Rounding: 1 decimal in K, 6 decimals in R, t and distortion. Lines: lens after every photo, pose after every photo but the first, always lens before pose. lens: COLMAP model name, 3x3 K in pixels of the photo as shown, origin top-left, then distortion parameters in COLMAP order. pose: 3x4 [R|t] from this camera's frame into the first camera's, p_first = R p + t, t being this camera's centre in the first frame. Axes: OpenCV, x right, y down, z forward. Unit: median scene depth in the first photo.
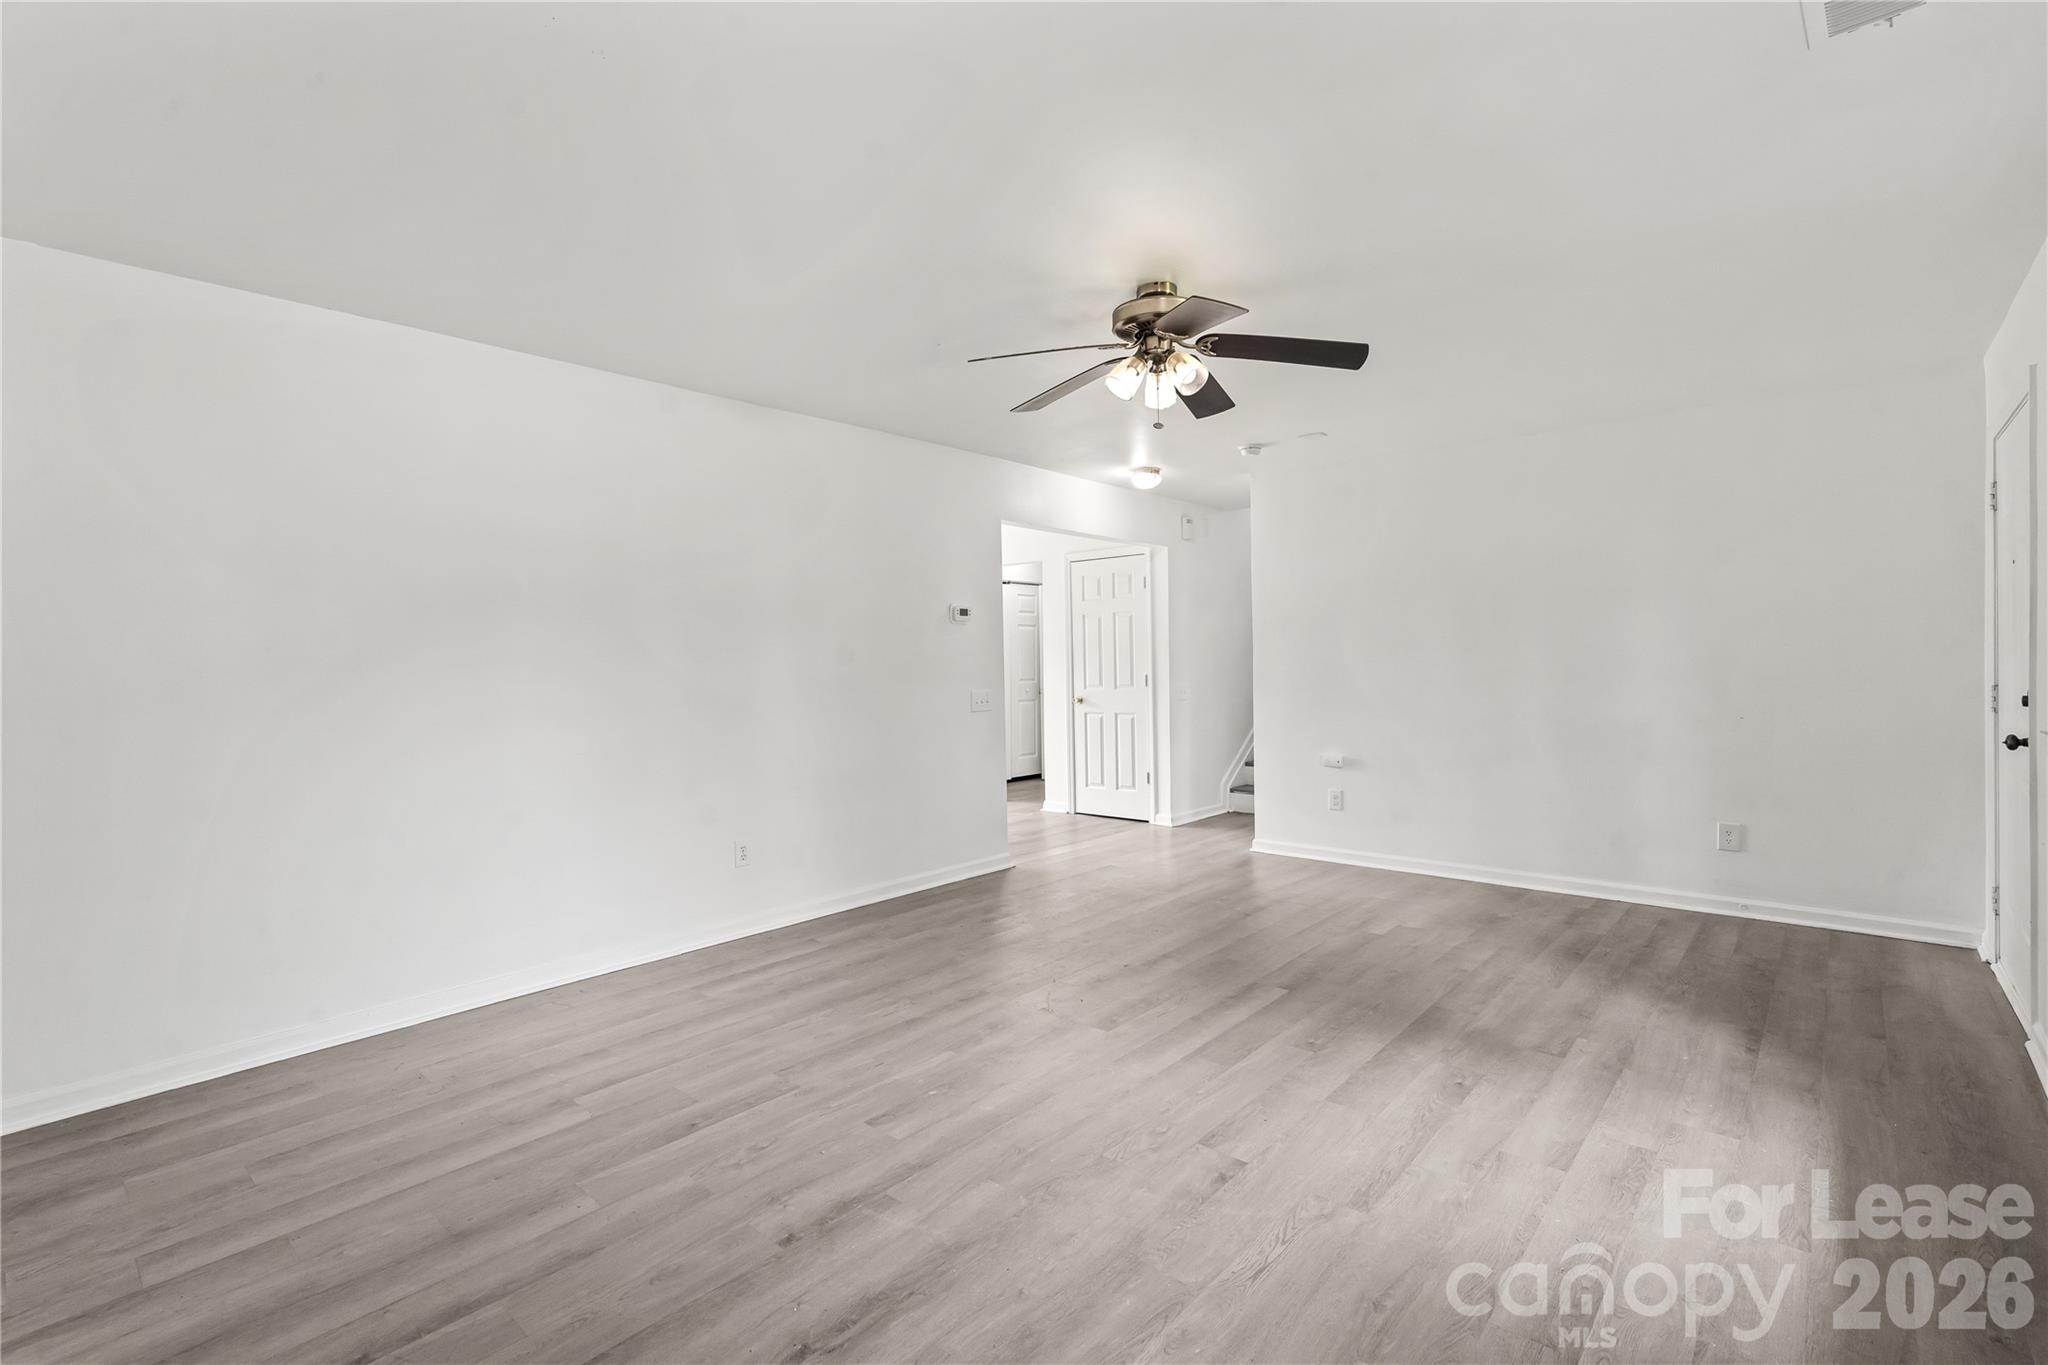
lens RADIAL K [[936.9, 0, 1043.9], [0, 936.9, 671.5], [0, 0, 1]] dist [-0.001711, 0.000769]
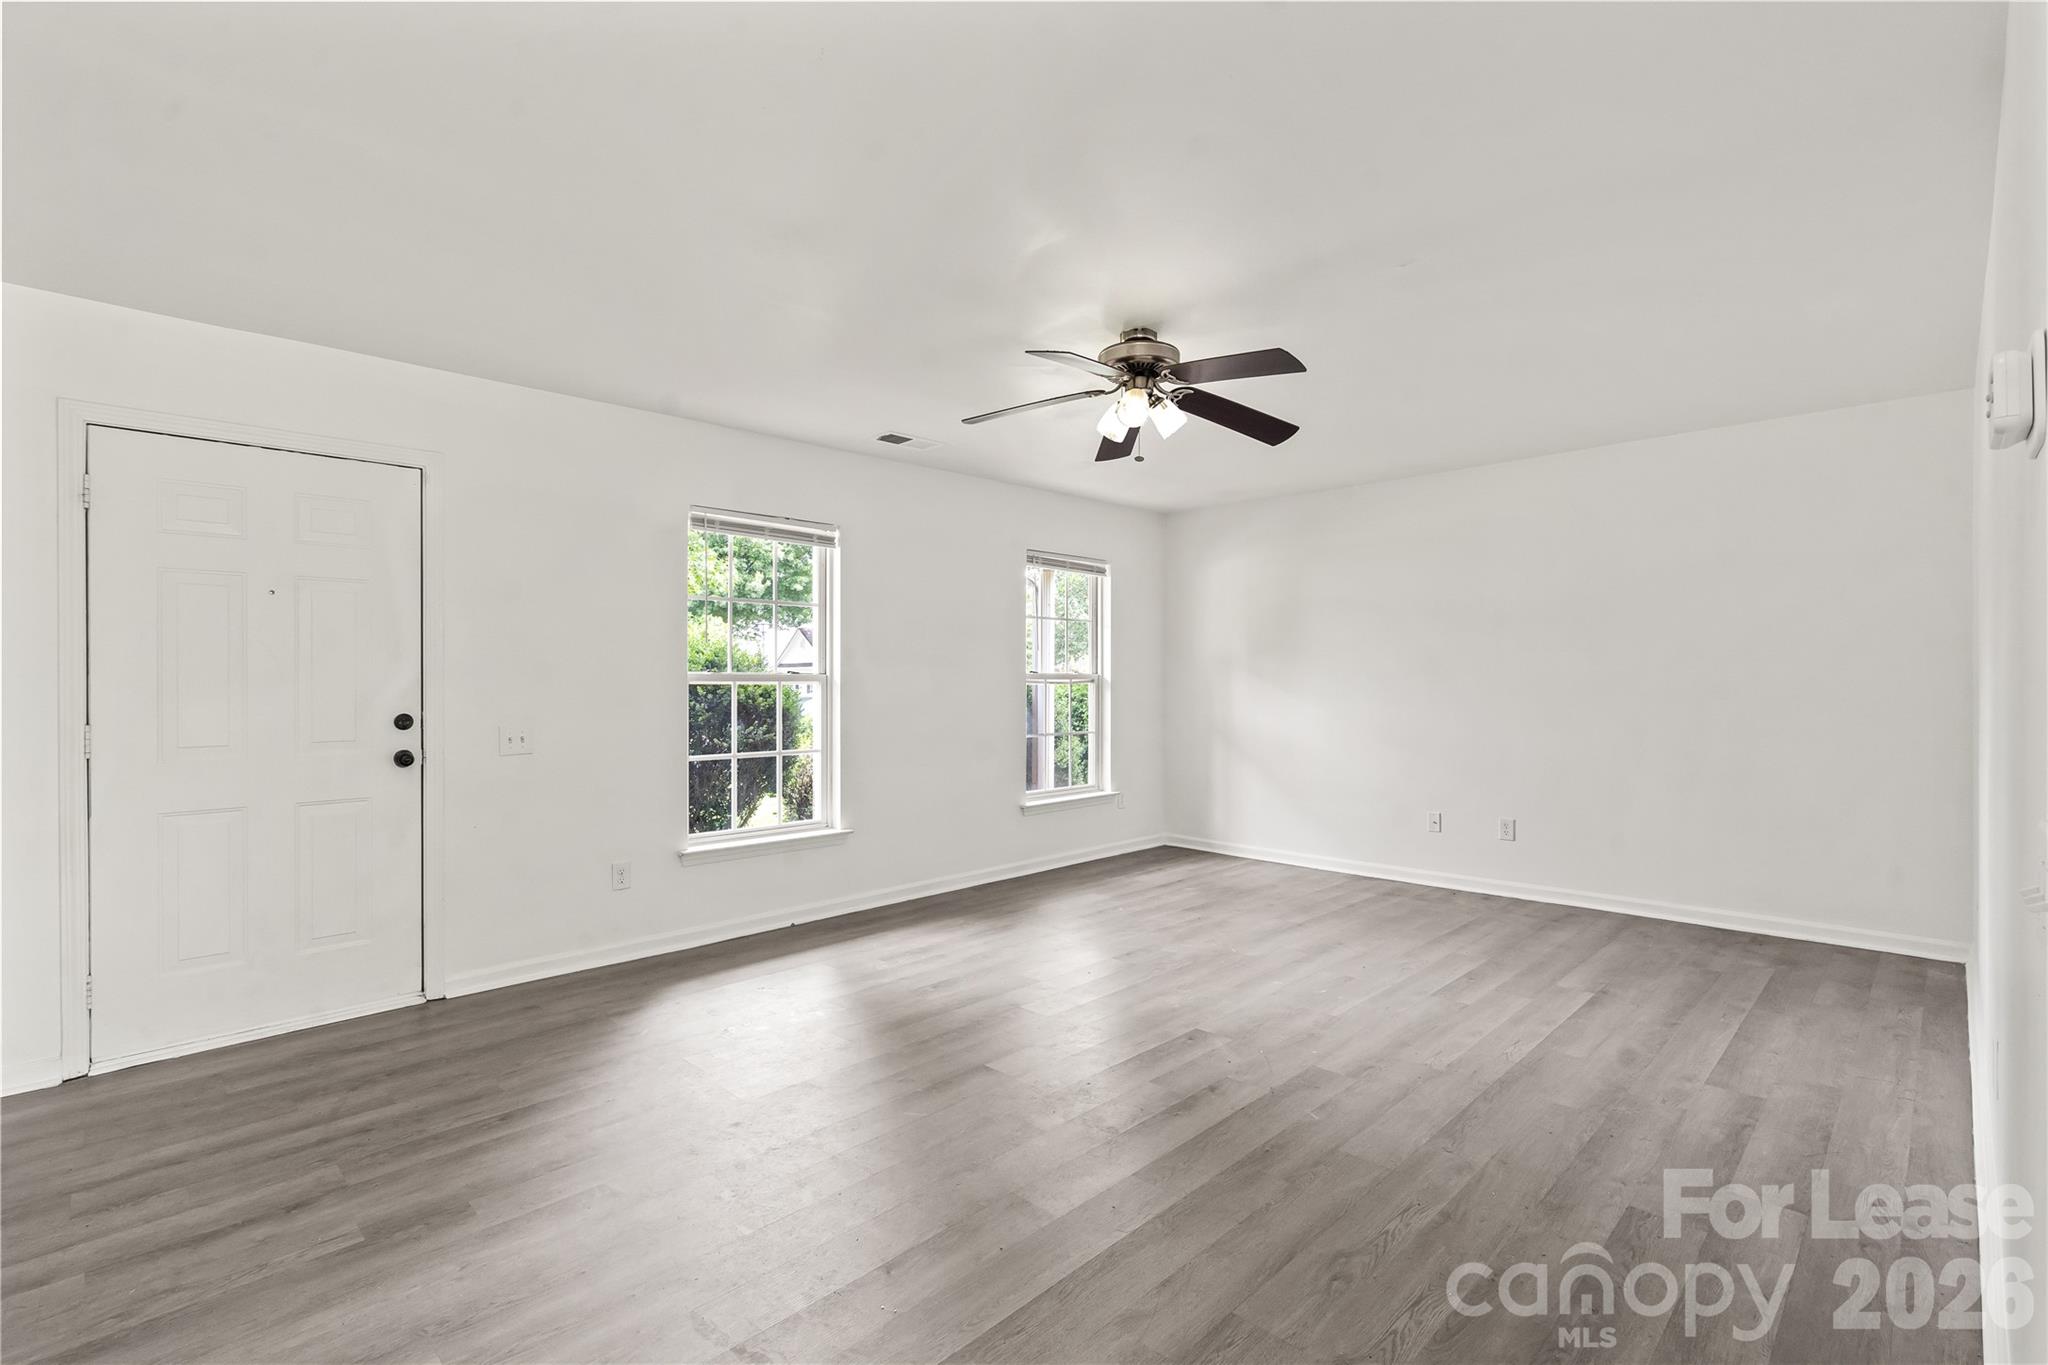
lens RADIAL K [[936.9, 0, 1027.8], [0, 936.9, 680.4], [0, 0, 1]] dist [-0.001711, 0.000769]
pose [[-0.997051, 0.017892, 0.074622, 0.191382], [0.018772, 0.999762, 0.011104, -0.021653], [-0.074405, 0.012472, -0.997150, 2.284616]]
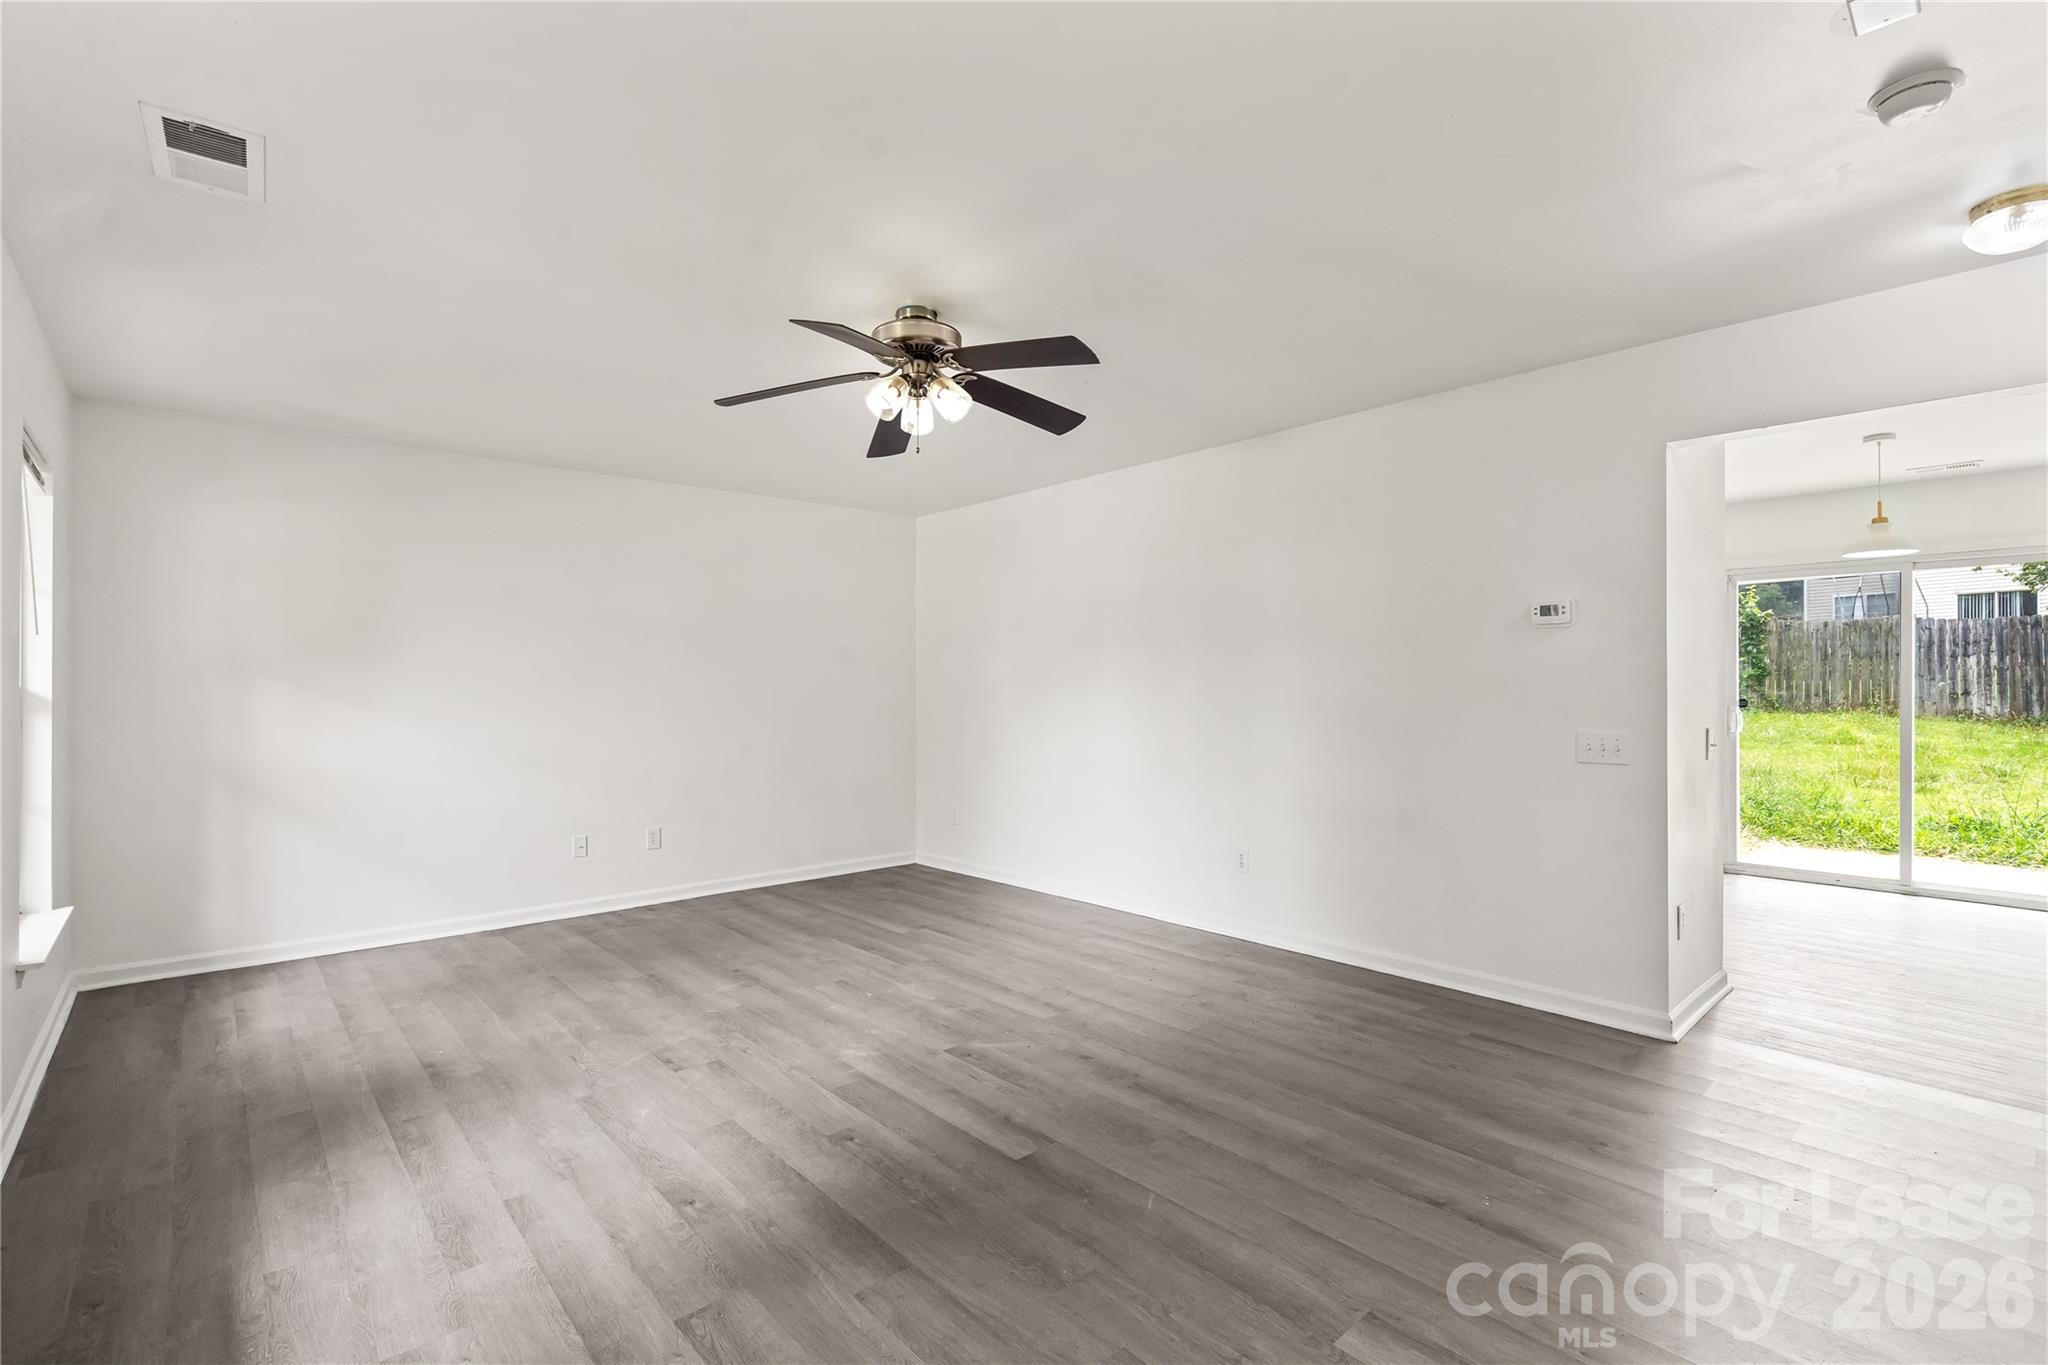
lens RADIAL K [[936.9, 0, 1013.6], [0, 936.9, 685.1], [0, 0, 1]] dist [-0.001711, 0.000769]
pose [[-0.148221, 0.012805, -0.988871, 1.185329], [-0.004675, 0.999896, 0.013649, -0.033143], [0.988943, 0.006646, -0.148146, 1.363916]]
